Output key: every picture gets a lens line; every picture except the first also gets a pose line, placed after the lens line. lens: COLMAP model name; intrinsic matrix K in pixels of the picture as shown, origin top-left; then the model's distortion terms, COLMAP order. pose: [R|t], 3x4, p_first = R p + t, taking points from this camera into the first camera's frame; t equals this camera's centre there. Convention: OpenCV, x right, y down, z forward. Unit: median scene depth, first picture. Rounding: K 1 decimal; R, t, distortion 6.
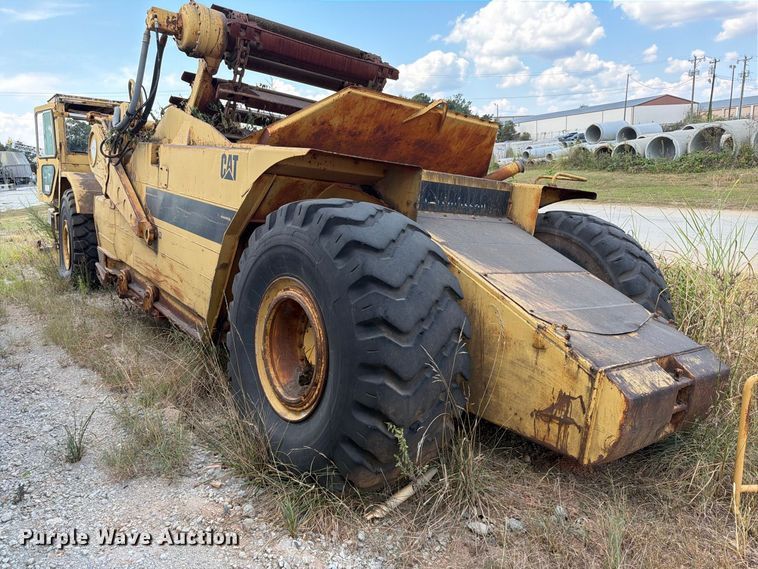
lens RADIAL K [[532.1, 0, 379.7], [0, 532.1, 285.0], [0, 0, 1]] dist [0.056113, -0.070897]
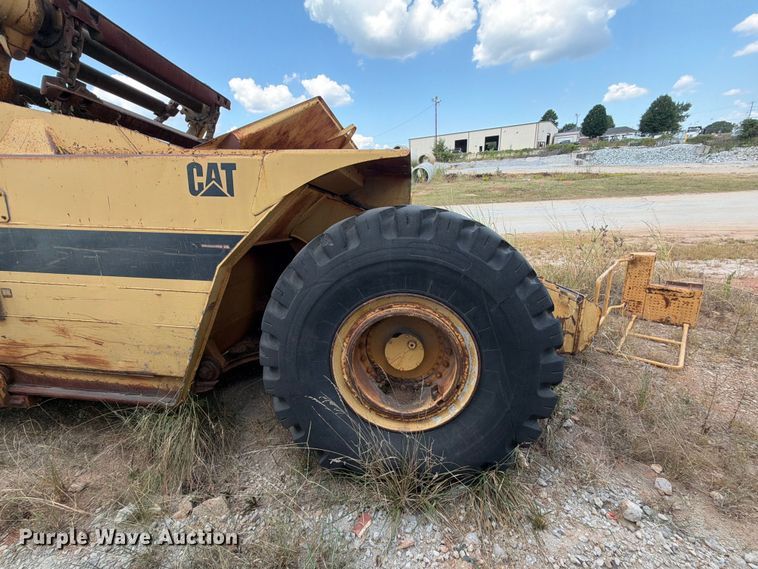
lens RADIAL K [[301.3, 0, 379.9], [0, 301.3, 286.2], [0, 0, 1]] dist [-0.000785, 0.000308]
pose [[0.696855, -0.245382, 0.673930, -0.455814], [0.188896, 0.969269, 0.157595, -0.097555], [-0.691890, 0.017482, 0.721791, 0.539337]]
